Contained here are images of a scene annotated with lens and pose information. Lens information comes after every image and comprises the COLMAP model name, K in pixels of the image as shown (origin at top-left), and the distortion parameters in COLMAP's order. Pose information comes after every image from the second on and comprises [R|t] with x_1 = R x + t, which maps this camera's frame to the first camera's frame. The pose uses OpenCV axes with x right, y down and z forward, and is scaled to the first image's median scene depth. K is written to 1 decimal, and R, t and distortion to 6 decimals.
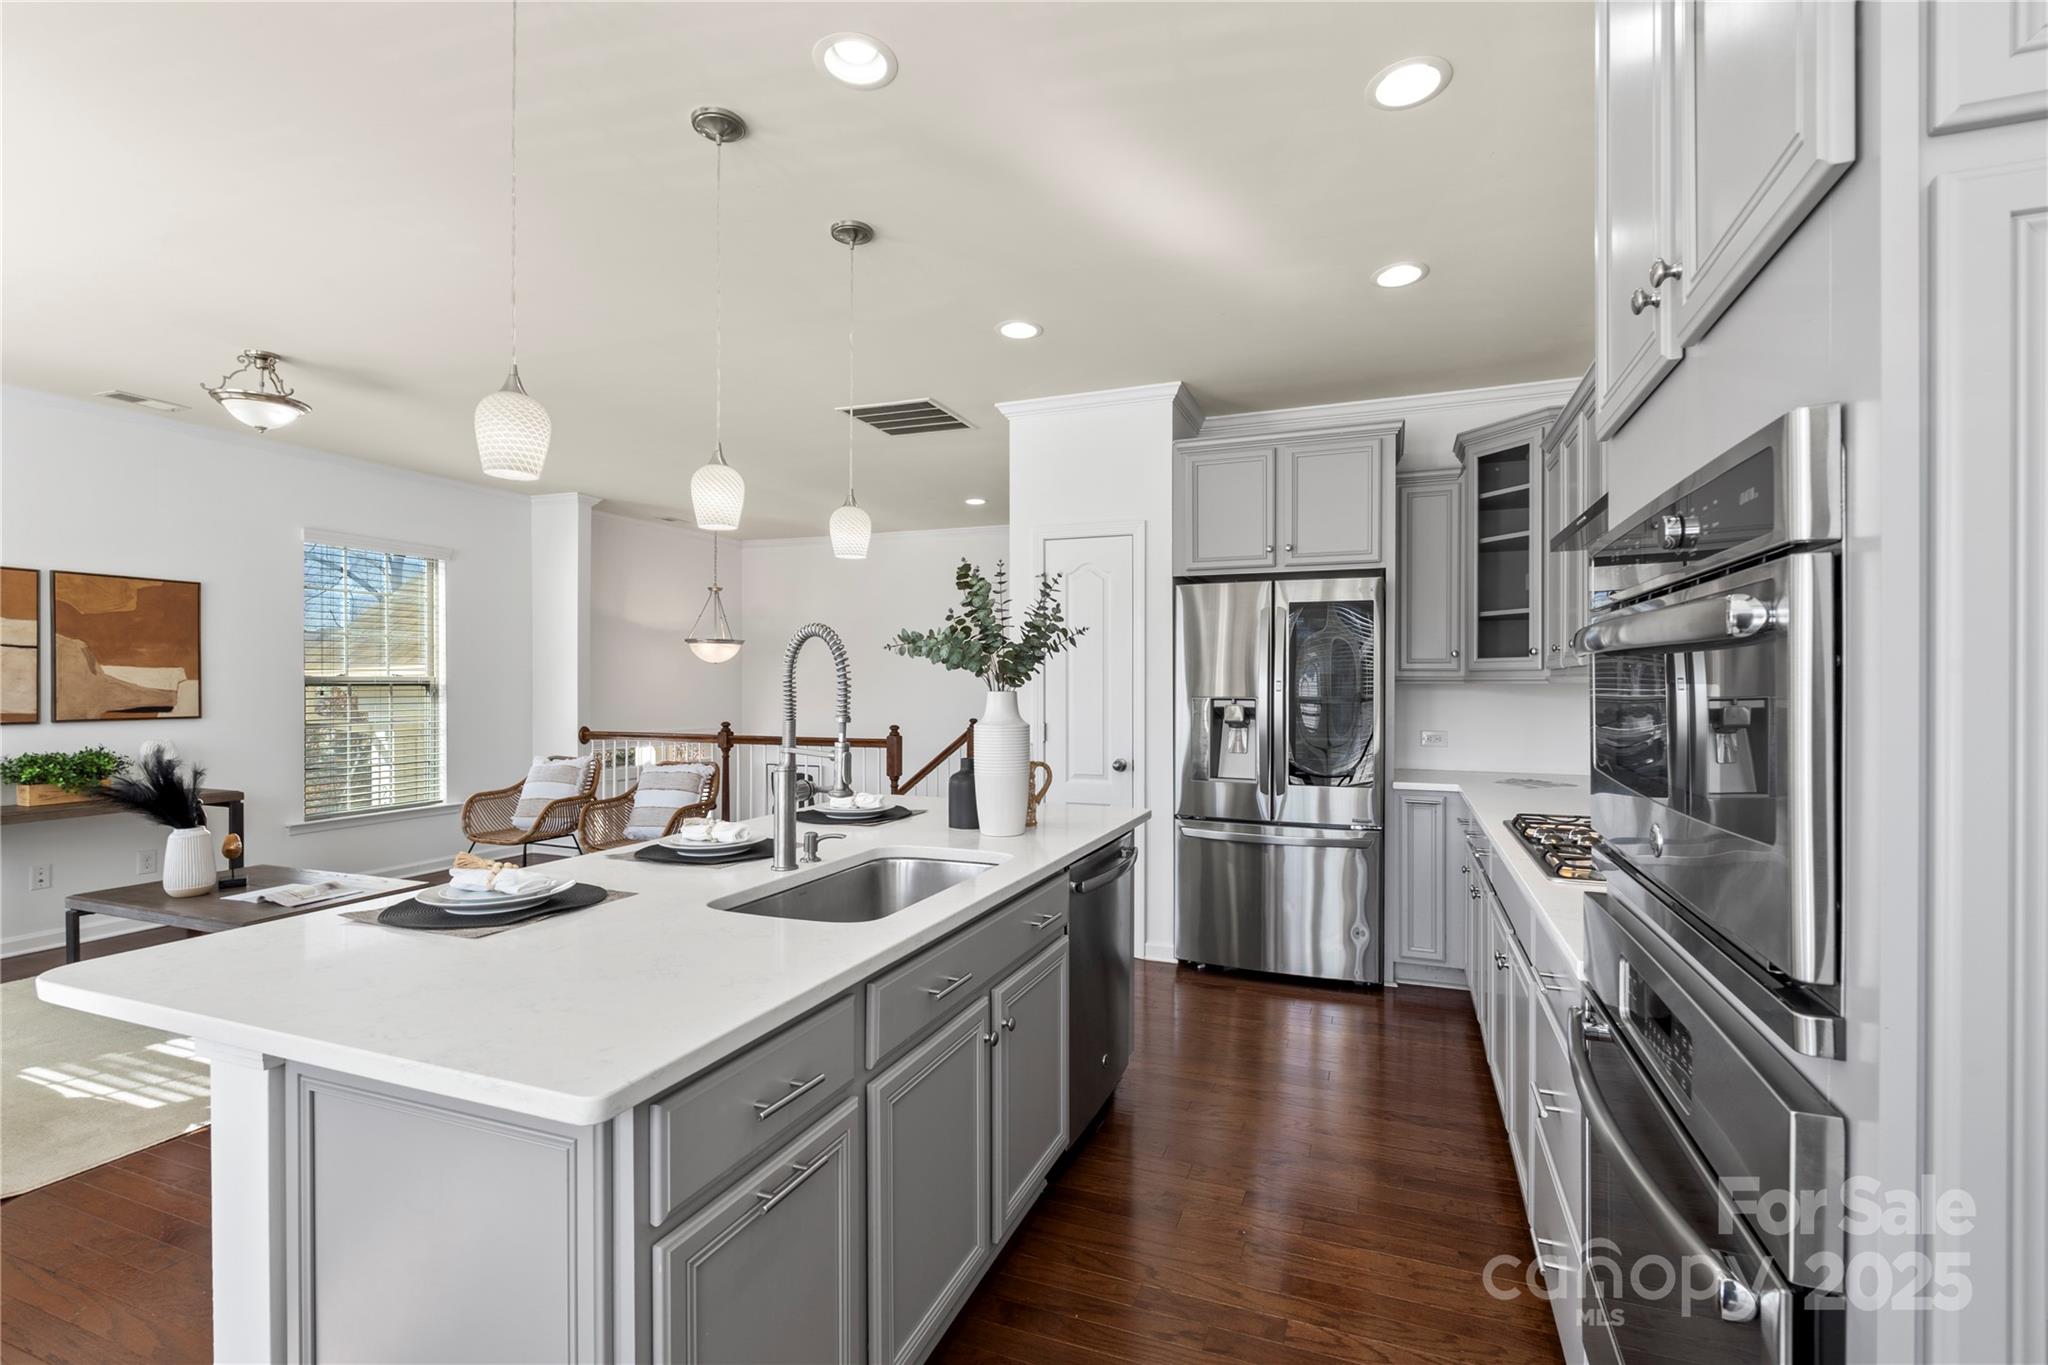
lens RADIAL K [[906.1, 0, 1039.4], [0, 906.1, 679.3], [0, 0, 1]] dist [-0.004631, -0.000962]
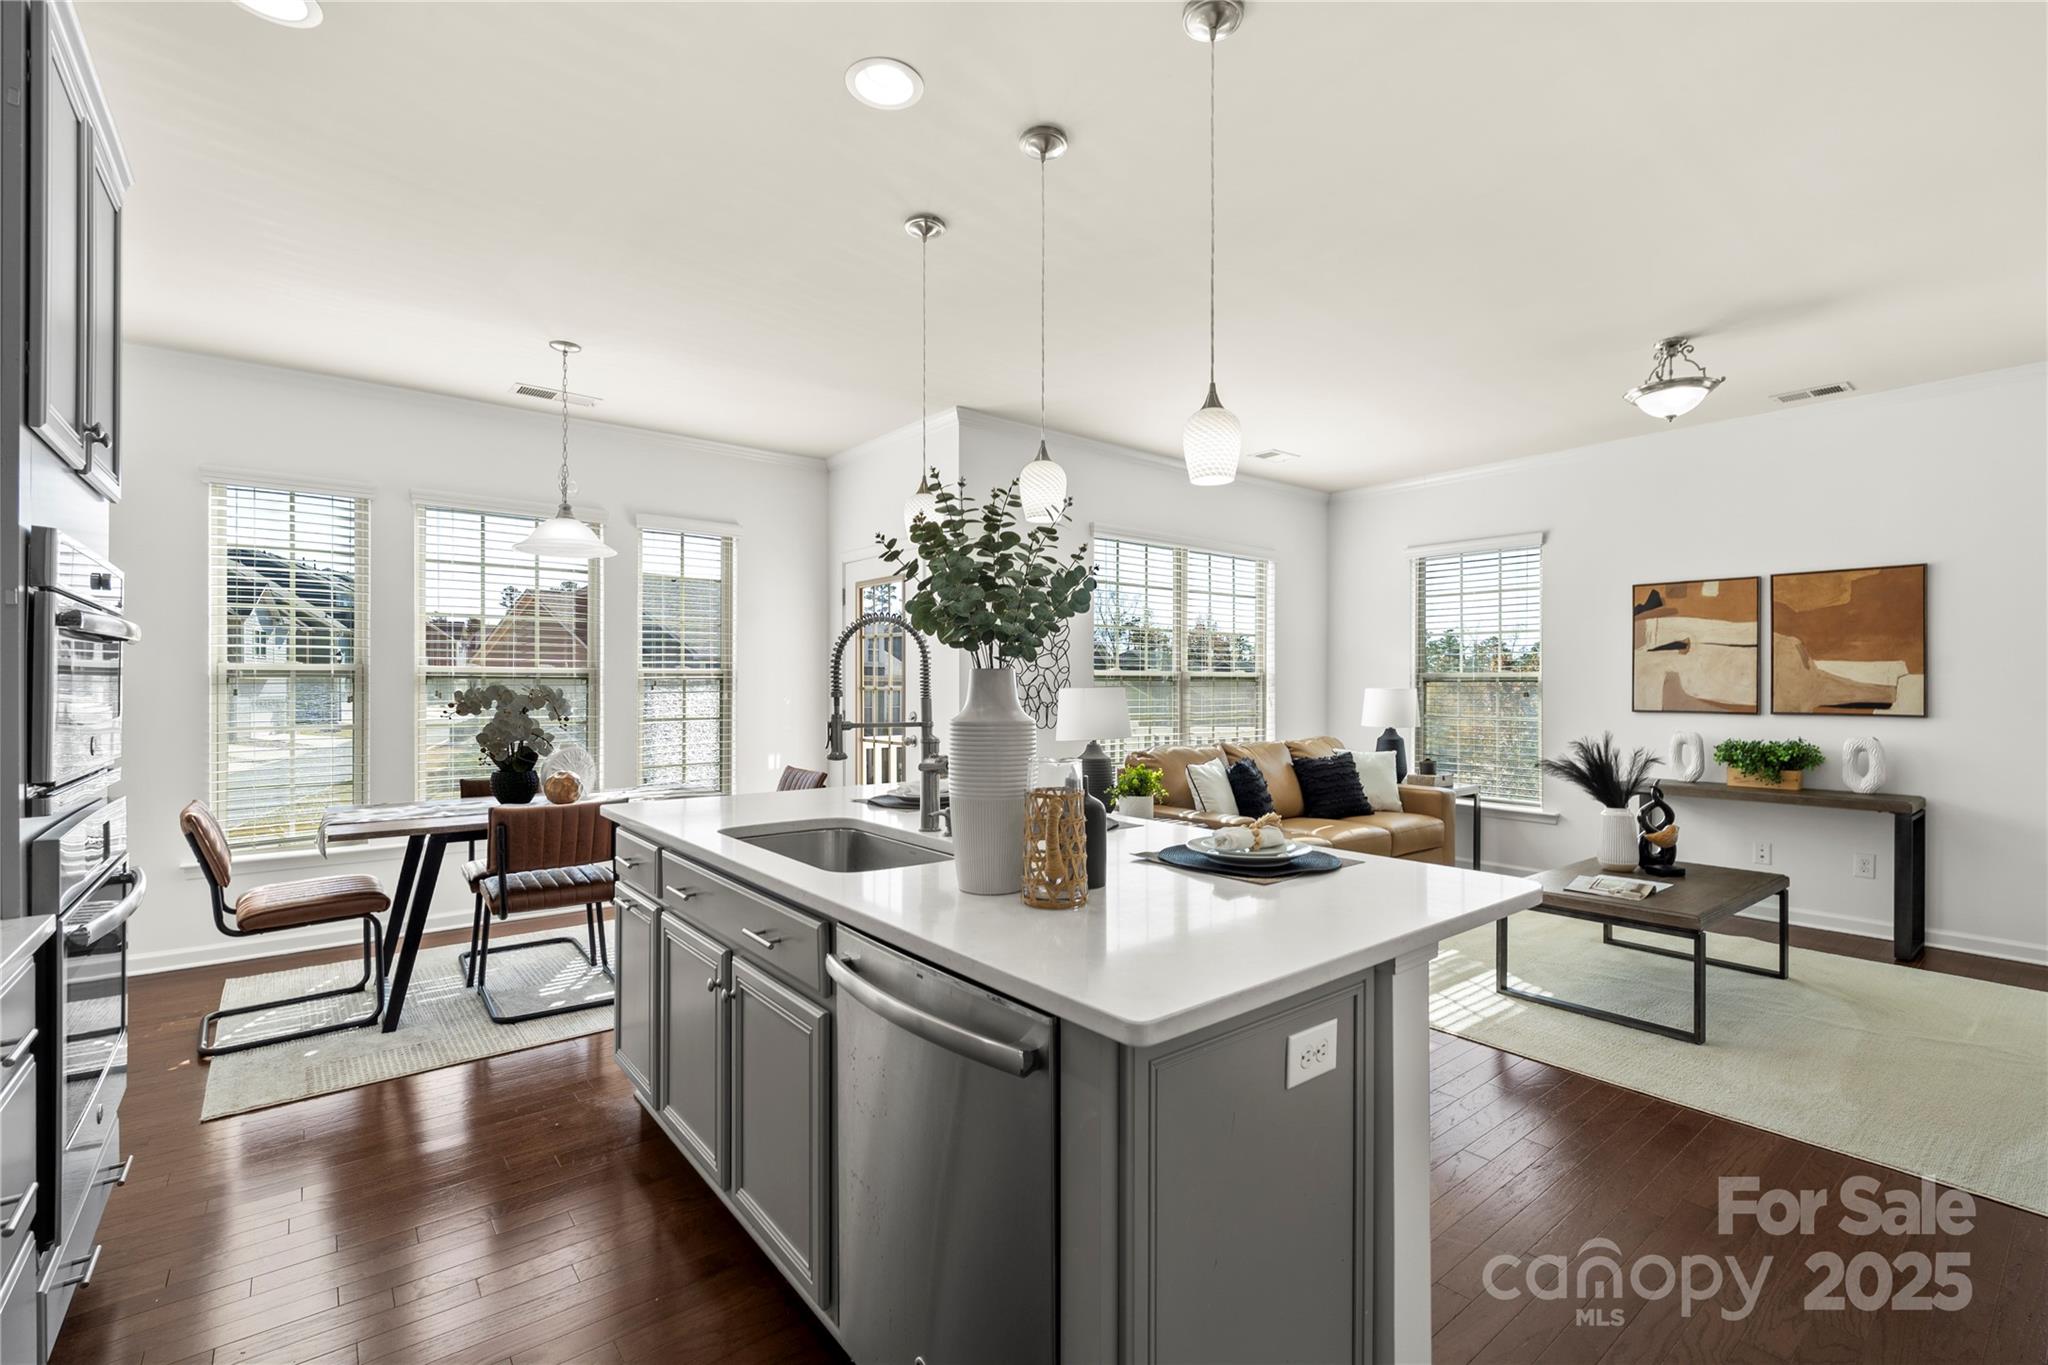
lens RADIAL K [[906.1, 0, 1039.1], [0, 906.1, 684.6], [0, 0, 1]] dist [-0.004631, -0.000962]
pose [[-0.505817, -0.003978, -0.862632, 0.309033], [-0.003510, 0.999991, -0.002553, 0.018885], [0.862634, 0.001736, -0.505826, 0.814985]]
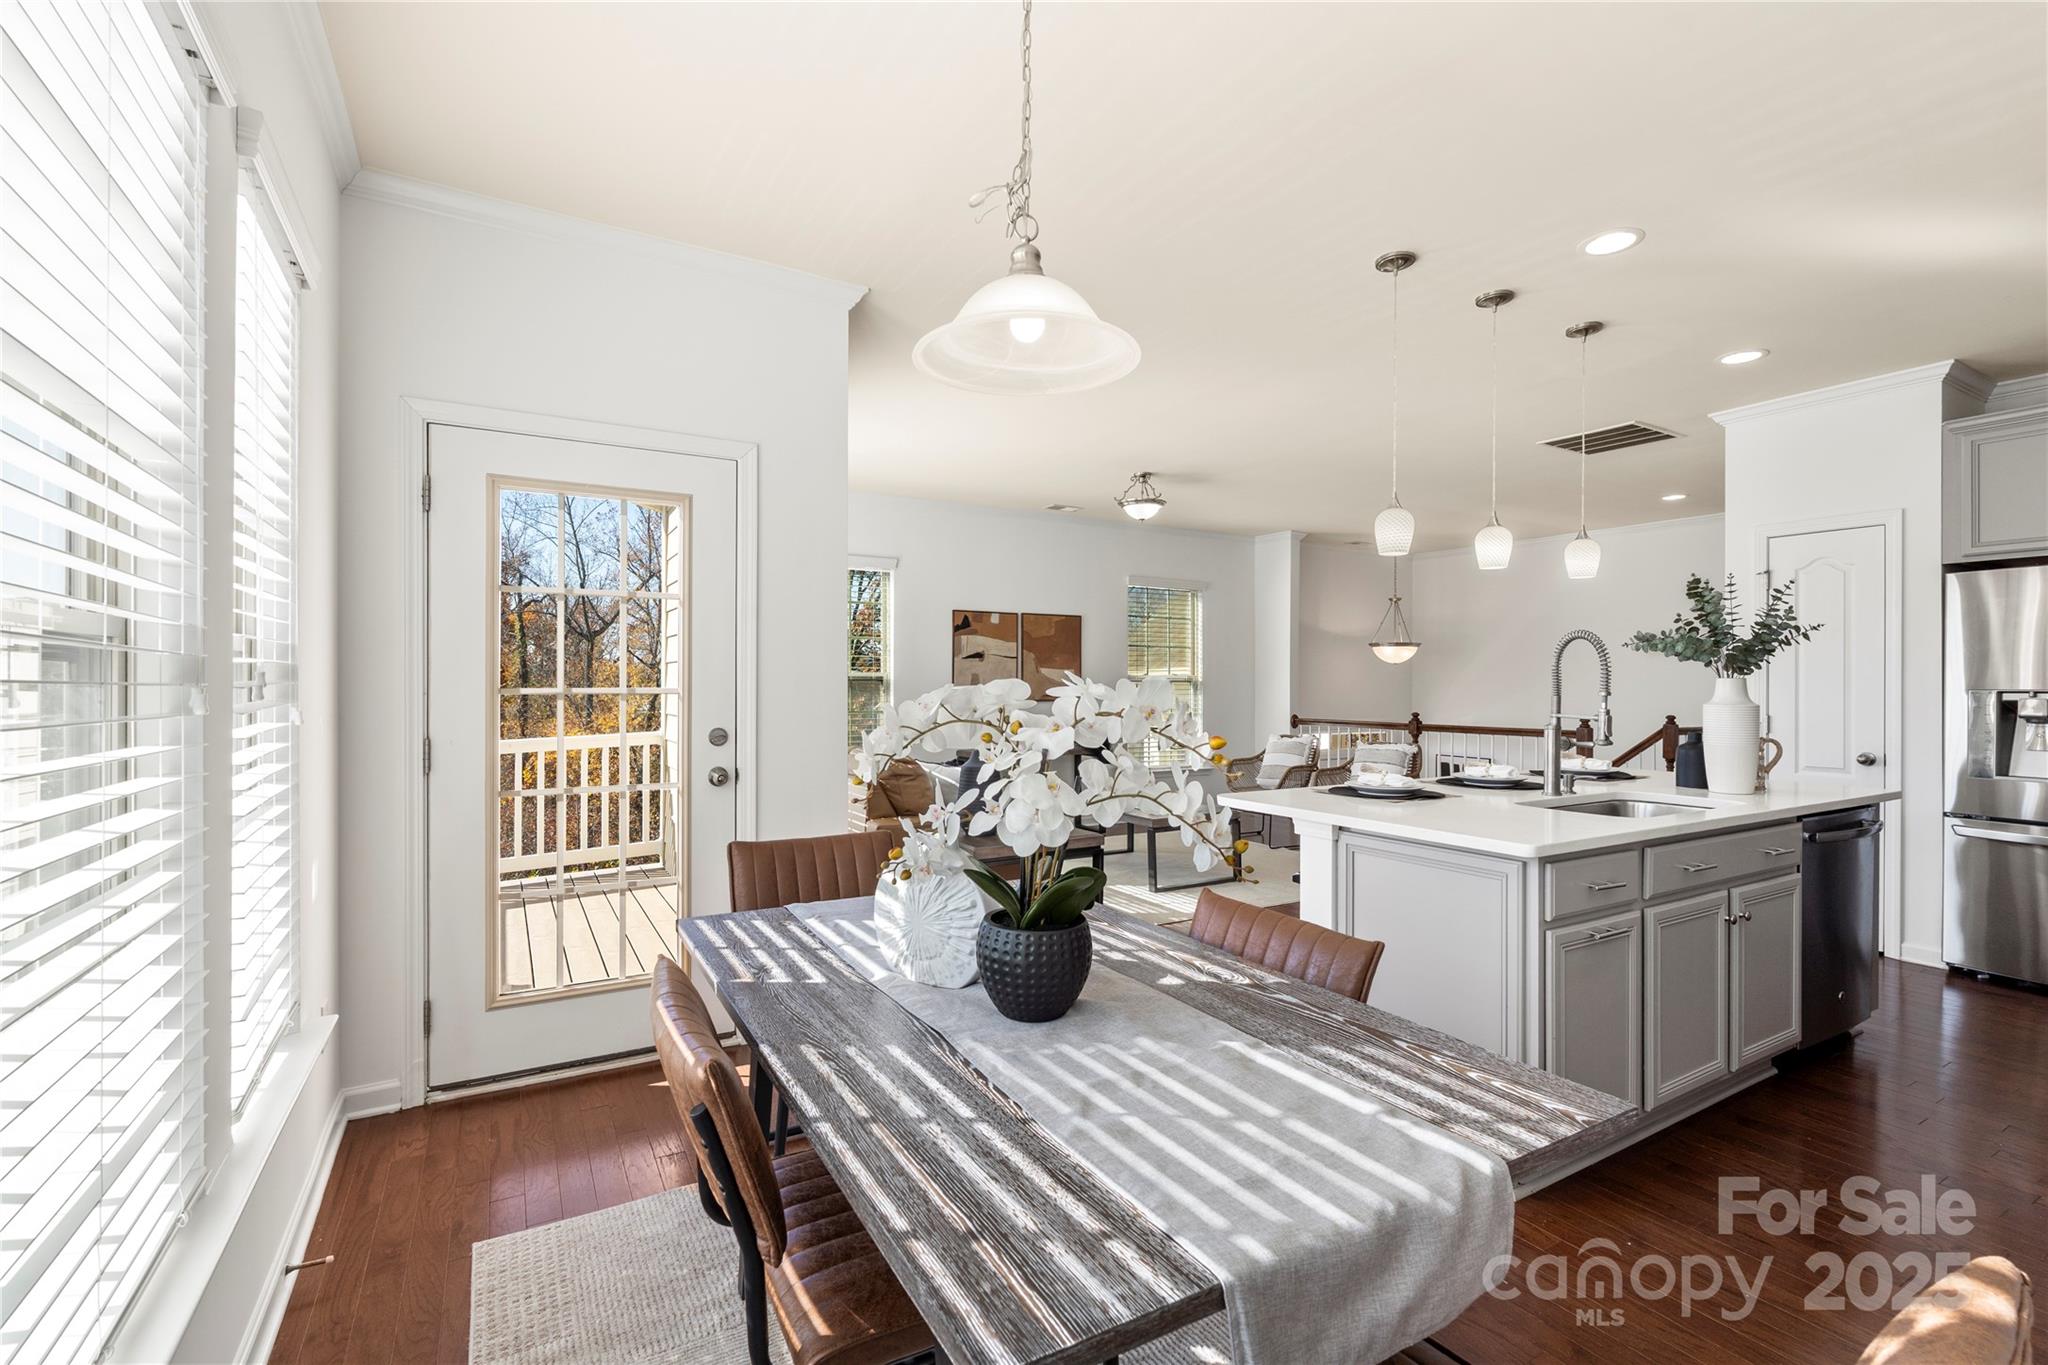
lens RADIAL K [[906.1, 0, 1013.6], [0, 906.1, 683.8], [0, 0, 1]] dist [-0.004631, -0.000962]
pose [[0.777568, 0.001374, -0.628797, -0.017836], [-0.000933, 0.999999, 0.001032, 0.013185], [0.628798, -0.000216, 0.777568, -0.374546]]
